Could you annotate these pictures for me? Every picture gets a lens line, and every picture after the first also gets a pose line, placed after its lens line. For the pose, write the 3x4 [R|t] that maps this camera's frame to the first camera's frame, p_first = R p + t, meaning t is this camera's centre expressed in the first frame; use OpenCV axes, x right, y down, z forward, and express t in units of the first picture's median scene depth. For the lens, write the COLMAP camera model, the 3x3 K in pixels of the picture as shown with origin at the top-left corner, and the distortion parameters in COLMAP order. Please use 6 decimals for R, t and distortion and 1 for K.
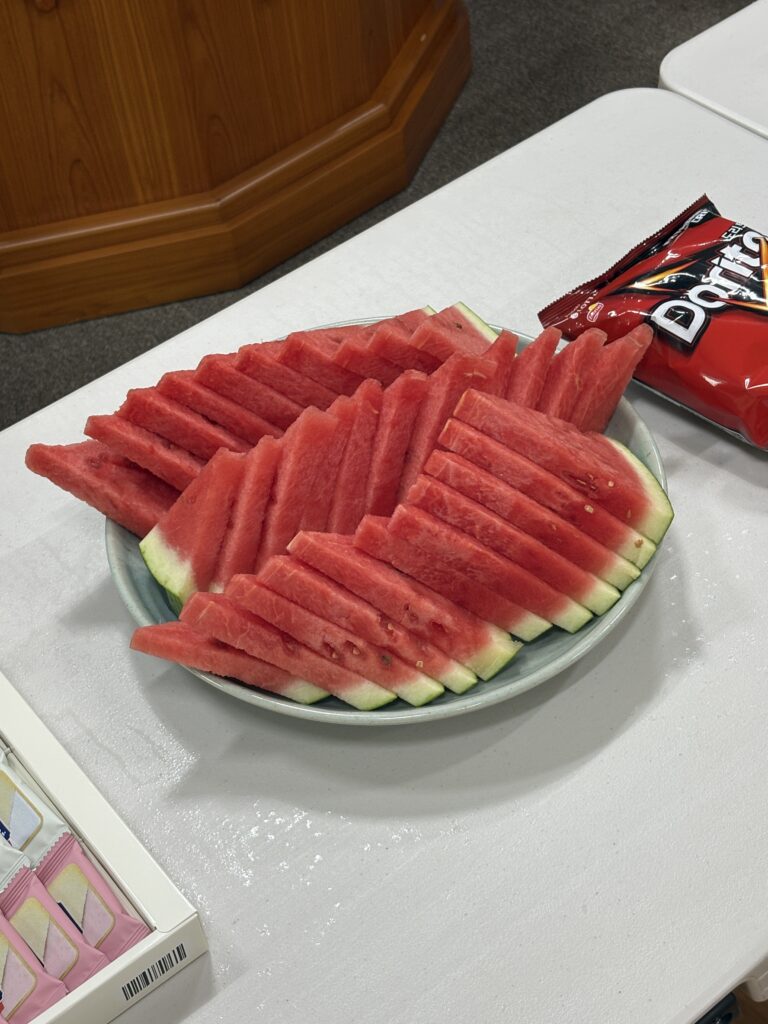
lens RADIAL K [[1603.9, 0, 384.0], [0, 1603.9, 512.0], [0, 0, 1]] dist [0.289576, -1.056421]
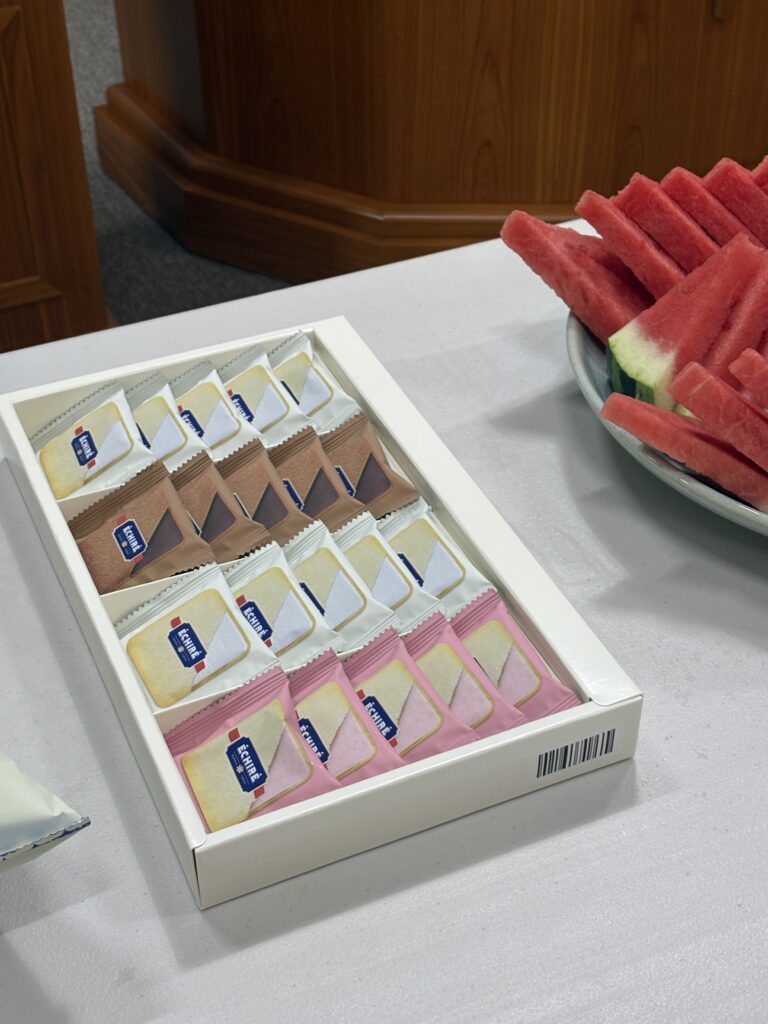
lens RADIAL K [[1603.9, 0, 384.0], [0, 1603.9, 512.0], [0, 0, 1]] dist [0.289576, -1.056421]
pose [[0.965978, 0.221391, -0.133689, -0.135208], [-0.237867, 0.963448, -0.123237, 0.256479], [0.101519, 0.150844, 0.983331, 0.138517]]
